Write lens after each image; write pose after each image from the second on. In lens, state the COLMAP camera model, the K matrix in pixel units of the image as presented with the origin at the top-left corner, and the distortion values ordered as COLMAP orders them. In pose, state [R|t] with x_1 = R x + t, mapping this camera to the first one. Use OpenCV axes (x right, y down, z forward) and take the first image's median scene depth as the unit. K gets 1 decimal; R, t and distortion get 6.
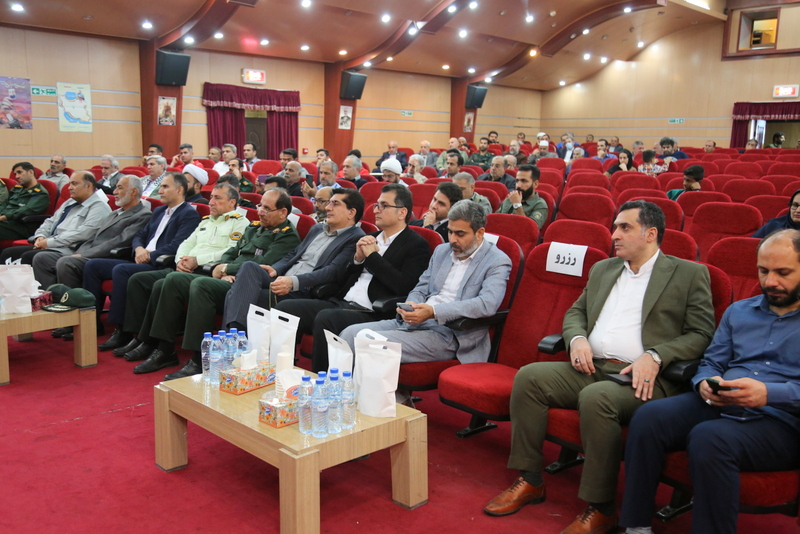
lens RADIAL K [[785.3, 0, 400.0], [0, 785.3, 267.0], [0, 0, 1]] dist [0.044736, 0.016010]
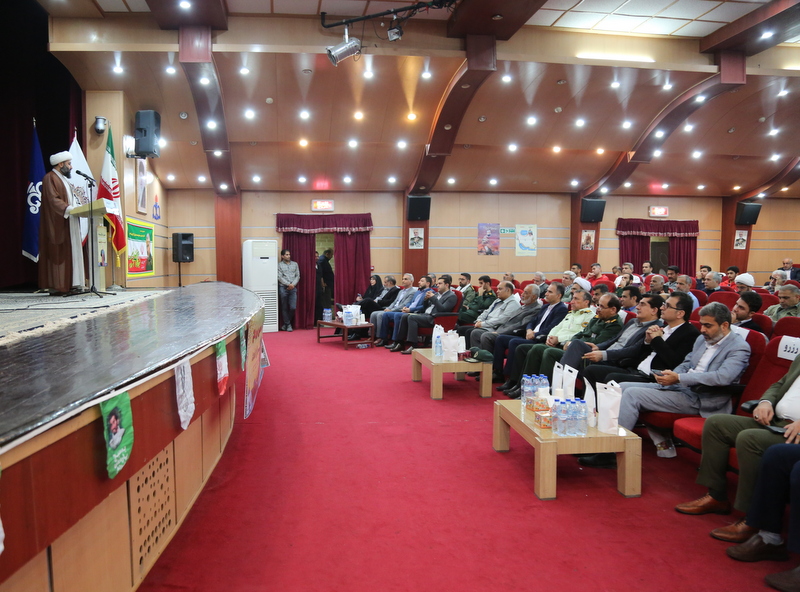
lens RADIAL K [[620.7, 0, 400.0], [0, 620.7, 296.0], [0, 0, 1]] dist [-0.002745, -0.000345]
pose [[0.805305, 0.022902, -0.592418, 0.189021], [-0.082386, 0.993881, -0.073569, 0.020645], [0.587109, 0.108052, 0.802264, -0.144077]]
